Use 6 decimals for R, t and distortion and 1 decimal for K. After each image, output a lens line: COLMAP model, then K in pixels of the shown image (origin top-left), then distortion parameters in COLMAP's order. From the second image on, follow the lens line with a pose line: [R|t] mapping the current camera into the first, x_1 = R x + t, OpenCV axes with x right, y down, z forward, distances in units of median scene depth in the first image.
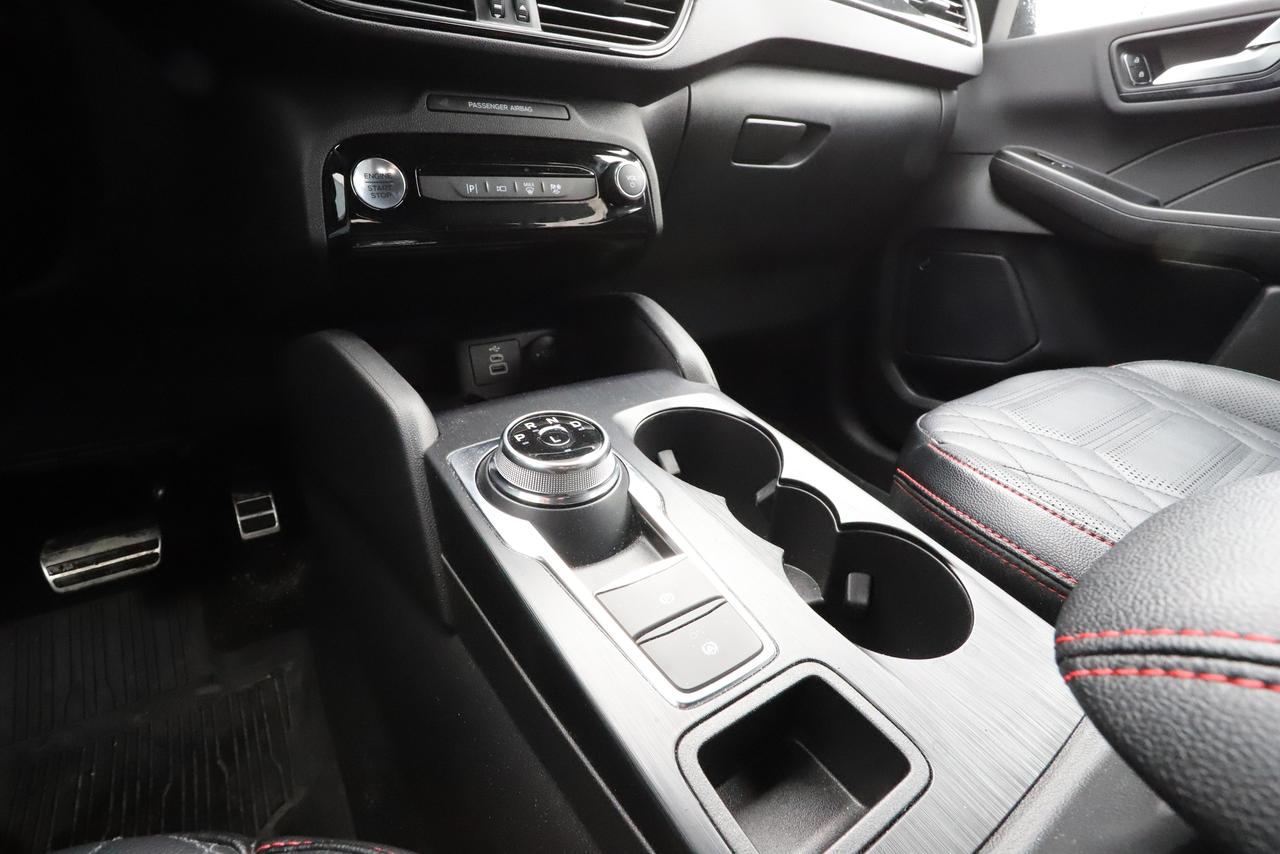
lens RADIAL K [[611.7, 0, 652.6], [0, 611.7, 422.0], [0, 0, 1]] dist [-0.073759, 0.016289]
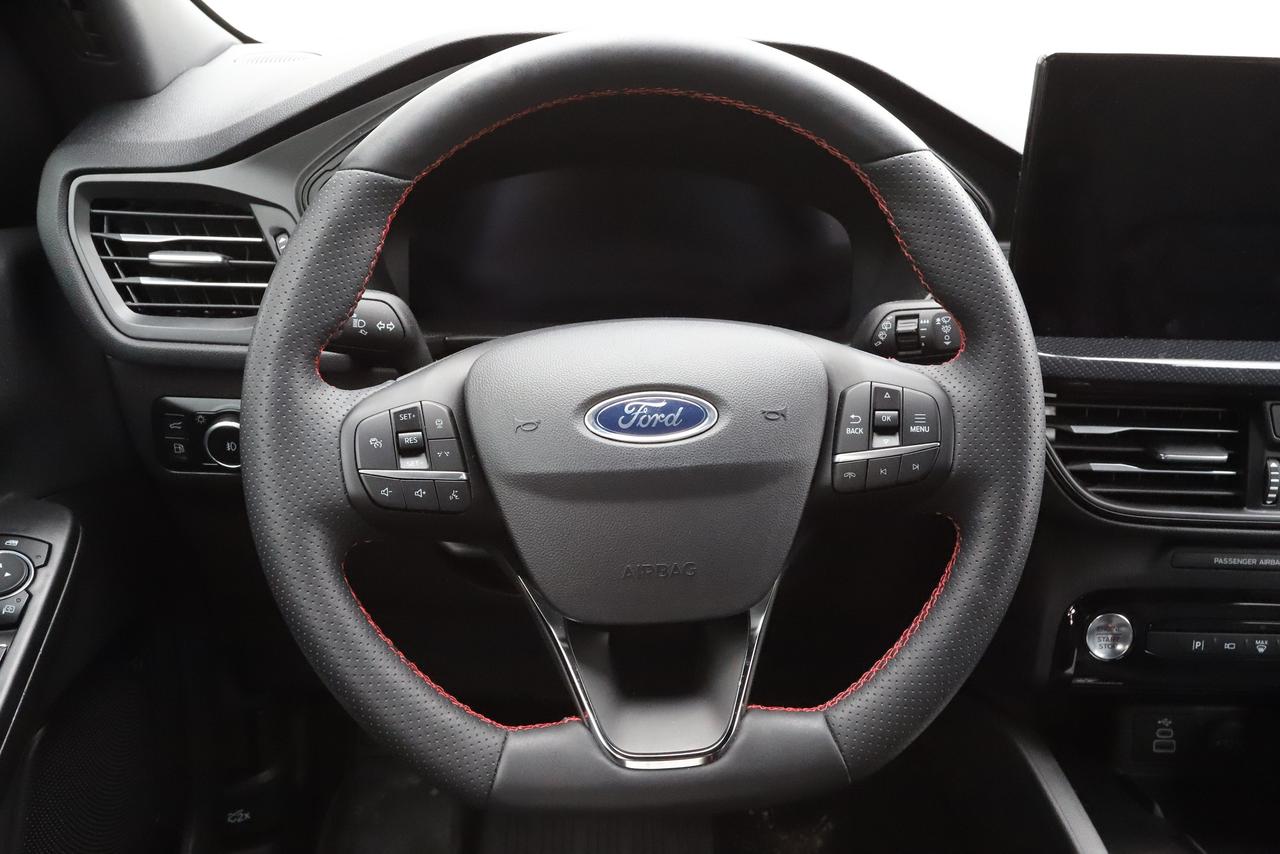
lens RADIAL K [[1270.4, 0, 667.9], [0, 1270.4, 425.0], [0, 0, 1]] dist [0.010911, 0.001311]
pose [[0.834858, 0.217539, -0.505657, -0.042192], [-0.223504, 0.973432, 0.049768, -0.564775], [0.503049, 0.071467, 0.861298, -1.101732]]
